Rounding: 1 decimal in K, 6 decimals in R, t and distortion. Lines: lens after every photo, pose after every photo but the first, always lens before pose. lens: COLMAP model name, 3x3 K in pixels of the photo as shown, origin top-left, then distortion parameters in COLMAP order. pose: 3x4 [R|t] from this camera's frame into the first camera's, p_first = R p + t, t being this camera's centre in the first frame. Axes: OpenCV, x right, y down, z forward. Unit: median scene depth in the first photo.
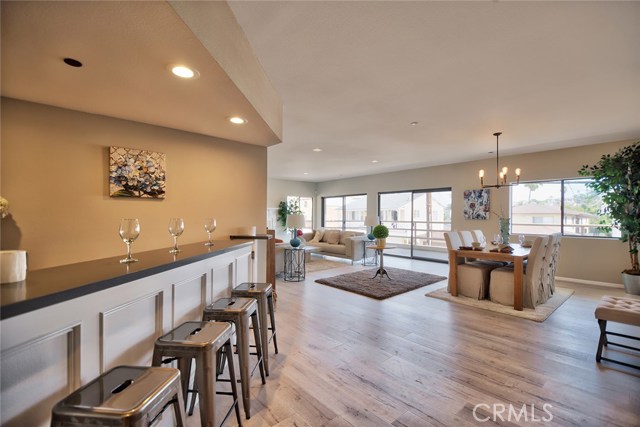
lens RADIAL K [[281.7, 0, 321.4], [0, 281.7, 213.5], [0, 0, 1]] dist [0.009789, -0.010417]
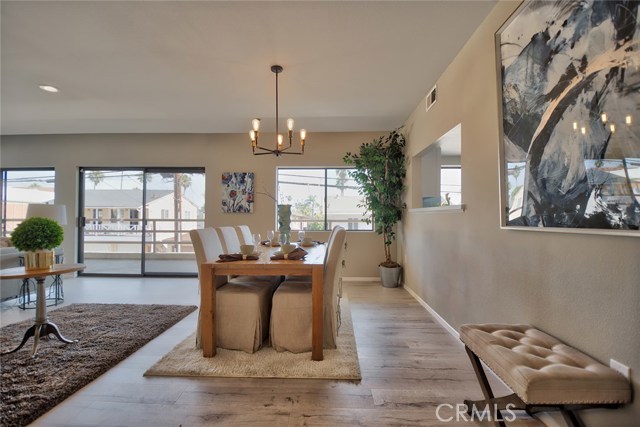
lens RADIAL K [[281.7, 0, 321.4], [0, 281.7, 217.8], [0, 0, 1]] dist [0.009789, -0.010417]
pose [[0.680368, 0.001128, 0.732870, 0.163698], [-0.006004, 0.999974, 0.004034, 0.031019], [-0.732846, -0.007145, 0.680357, 0.352081]]
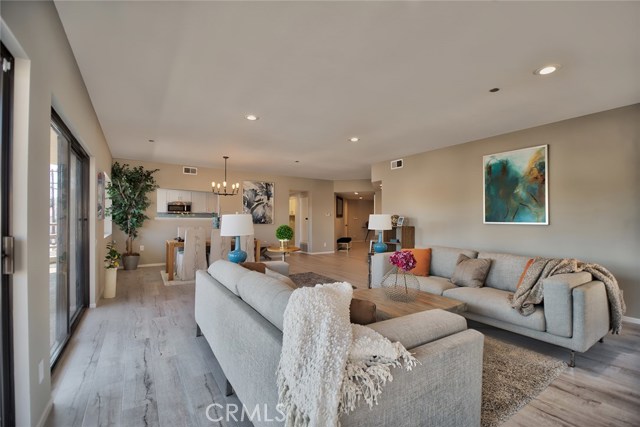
lens RADIAL K [[281.7, 0, 318.4], [0, 281.7, 216.2], [0, 0, 1]] dist [0.009789, -0.010417]
pose [[-0.989525, -0.001949, 0.144351, -0.024881], [-0.004264, 0.999867, -0.015731, 0.021605], [-0.144301, -0.016181, -0.989402, 1.629904]]
